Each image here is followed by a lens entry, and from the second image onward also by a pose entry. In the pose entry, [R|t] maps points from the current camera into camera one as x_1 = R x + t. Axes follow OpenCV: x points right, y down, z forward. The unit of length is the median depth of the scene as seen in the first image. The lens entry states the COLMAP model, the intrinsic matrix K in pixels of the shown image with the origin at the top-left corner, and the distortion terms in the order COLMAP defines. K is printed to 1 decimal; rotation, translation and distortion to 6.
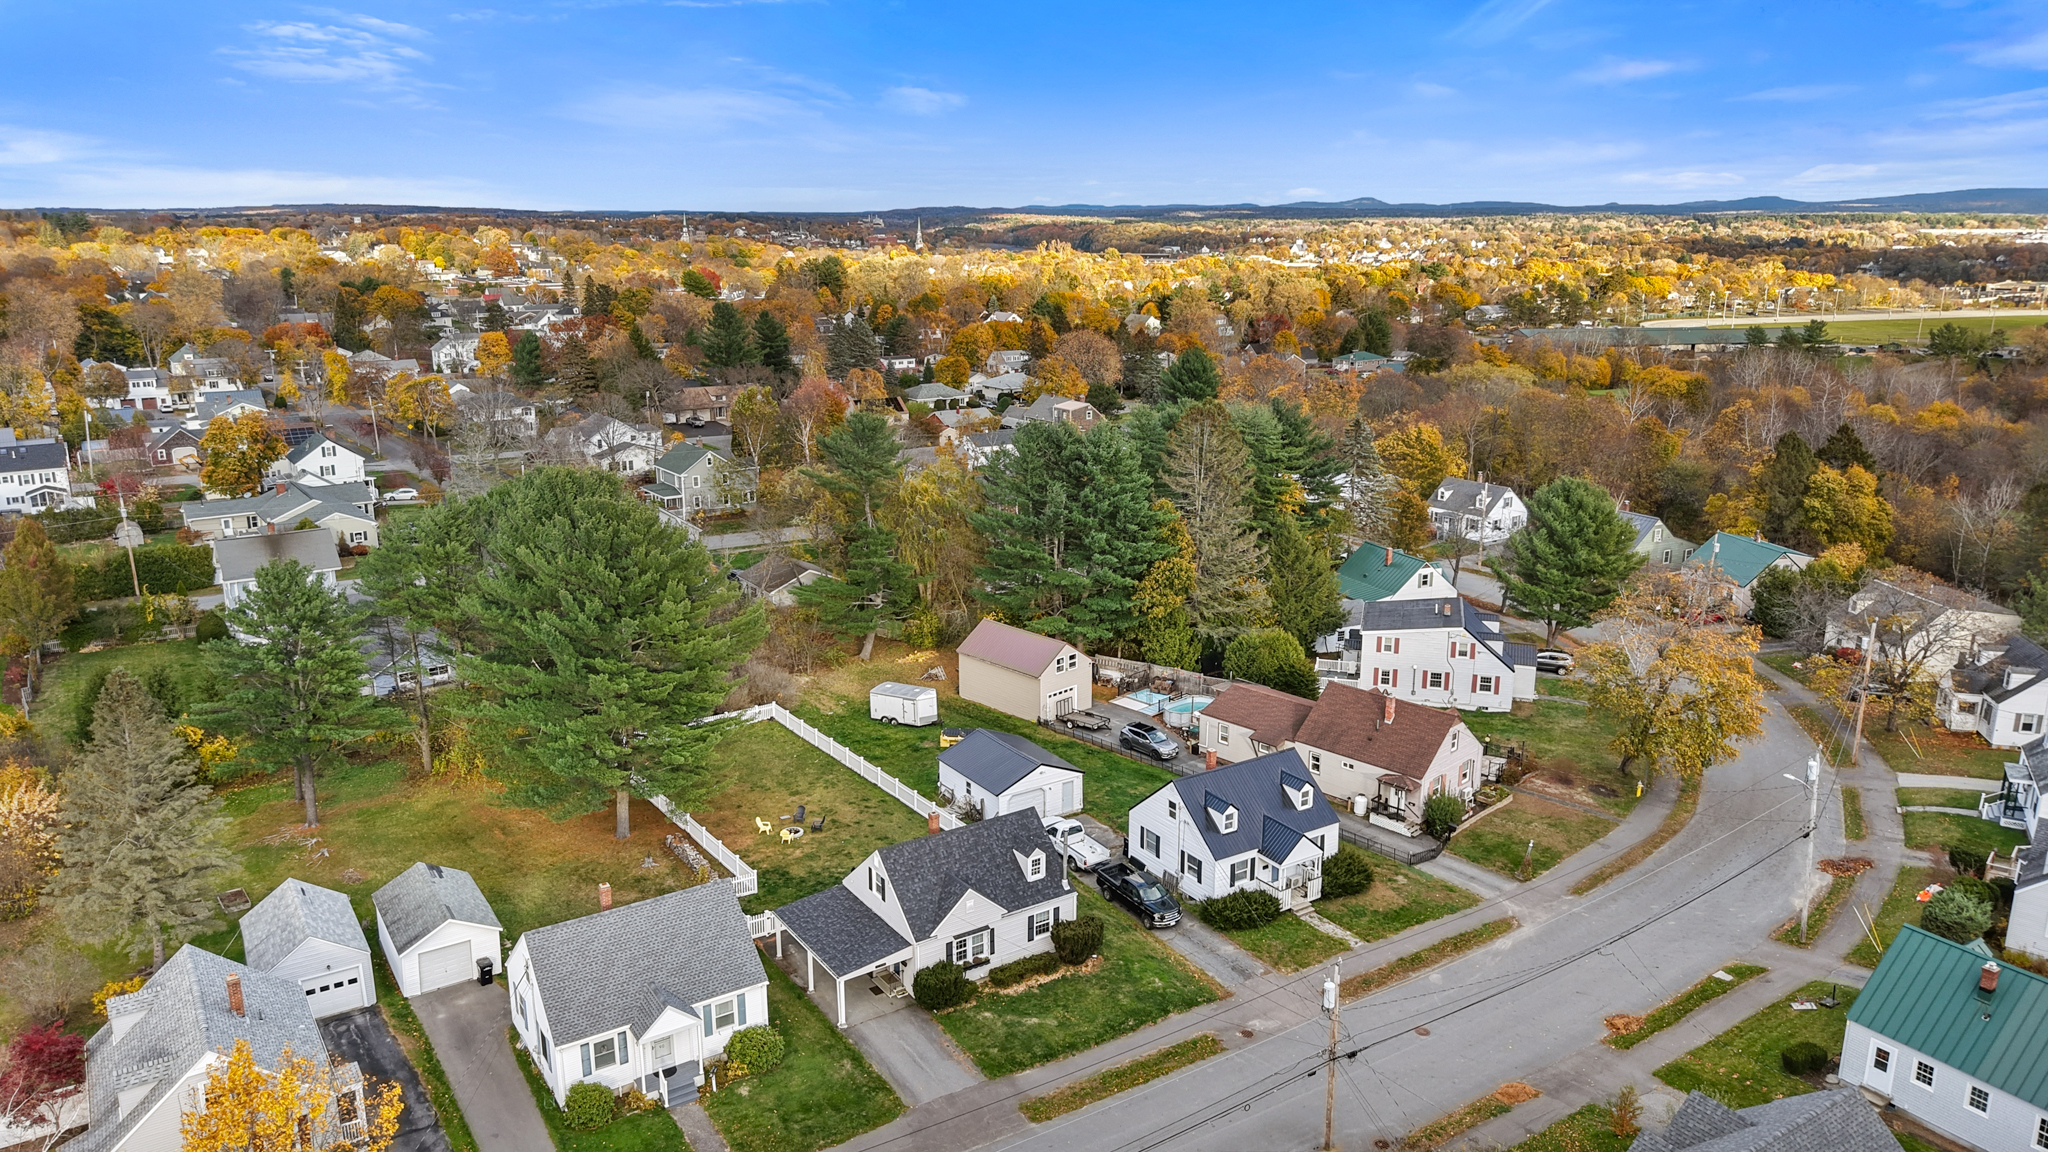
lens RADIAL K [[1418.4, 0, 1024.0], [0, 1418.4, 576.0], [0, 0, 1]] dist [0.004461, 0.000856]
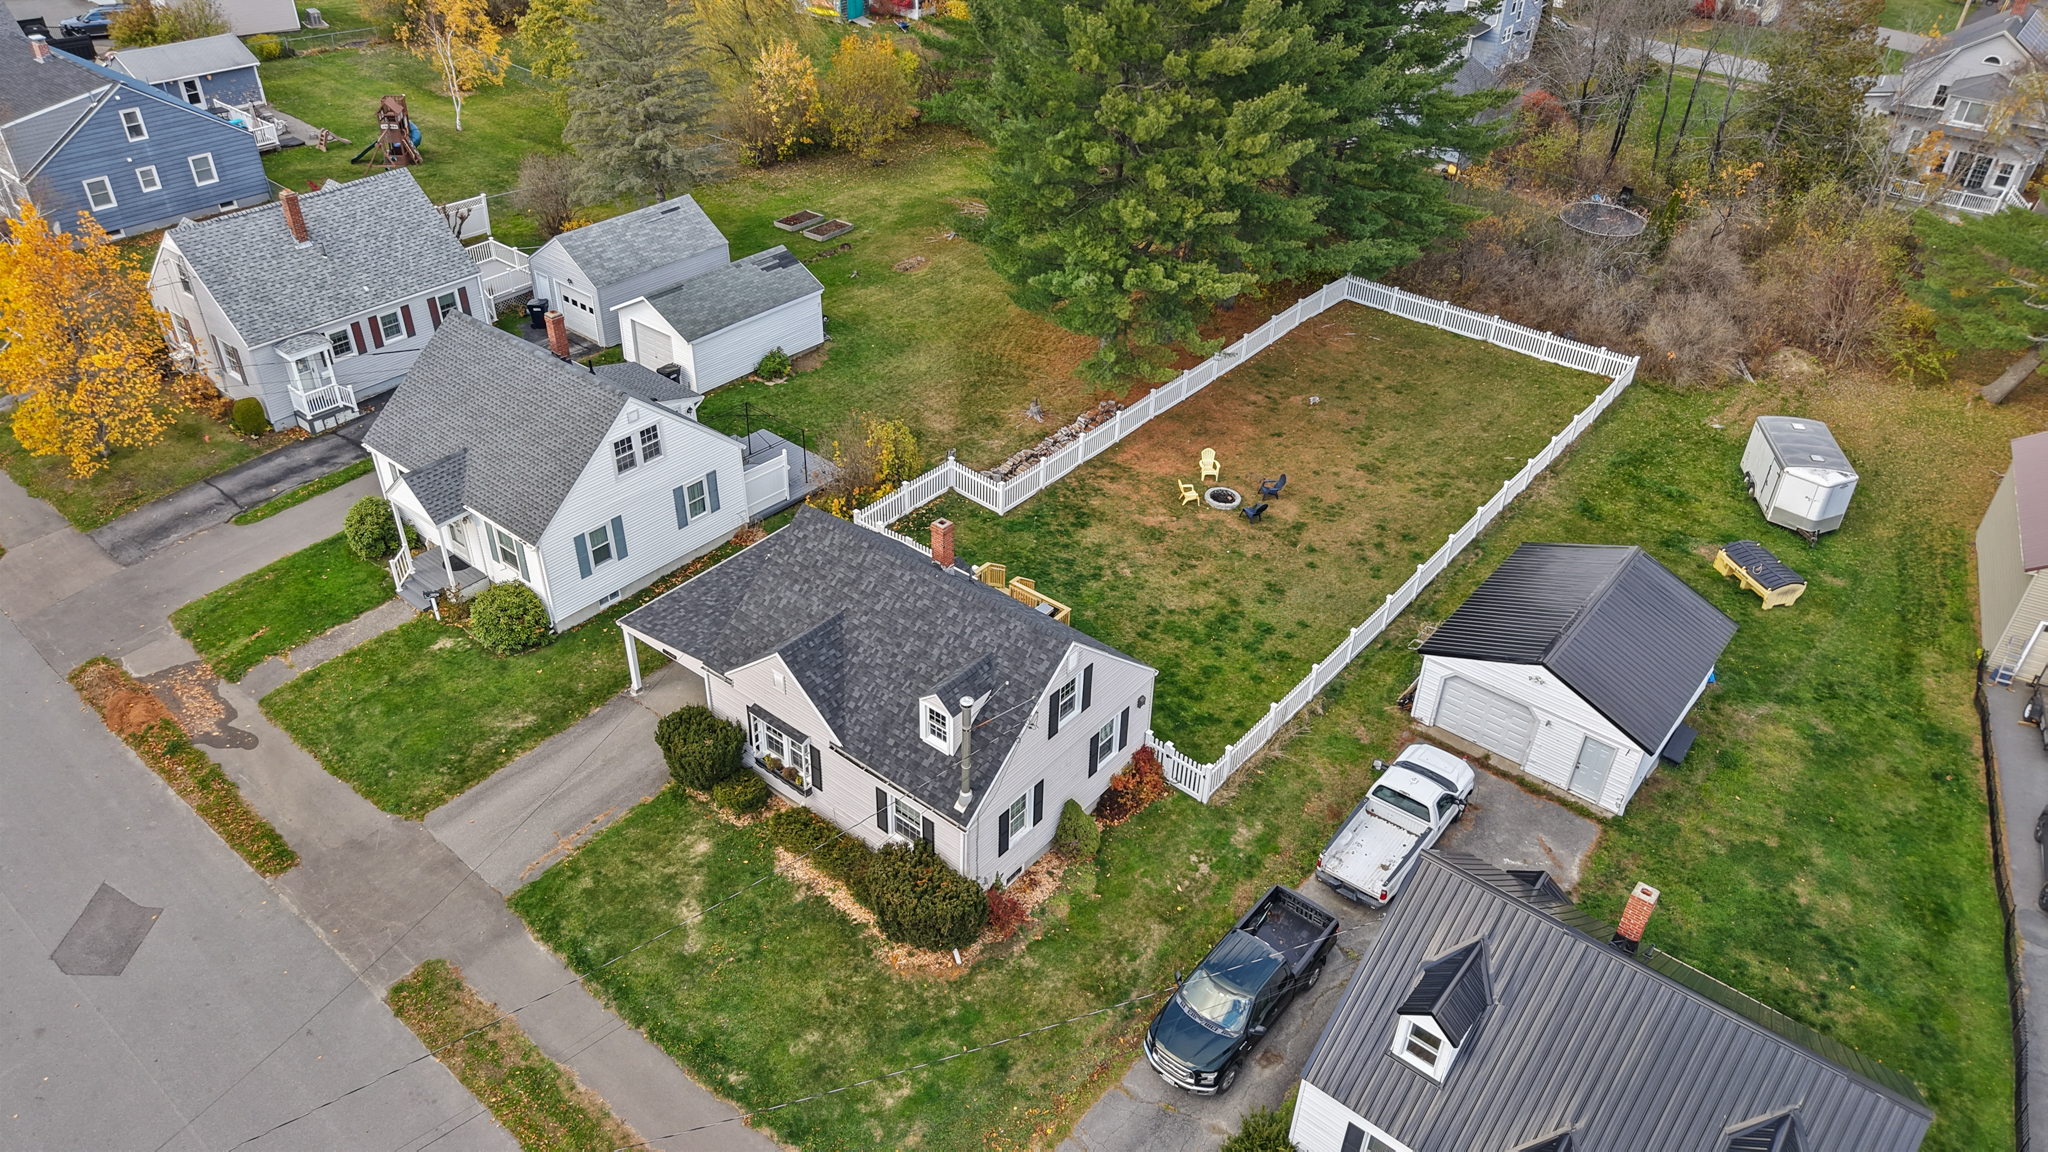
lens RADIAL K [[1418.4, 0, 1024.0], [0, 1418.4, 576.0], [0, 0, 1]] dist [0.004461, 0.000856]
pose [[0.288121, 0.546860, -0.786085, 0.362417], [-0.261293, 0.834642, 0.484870, -0.069822], [0.921256, 0.065697, 0.383369, 0.860553]]
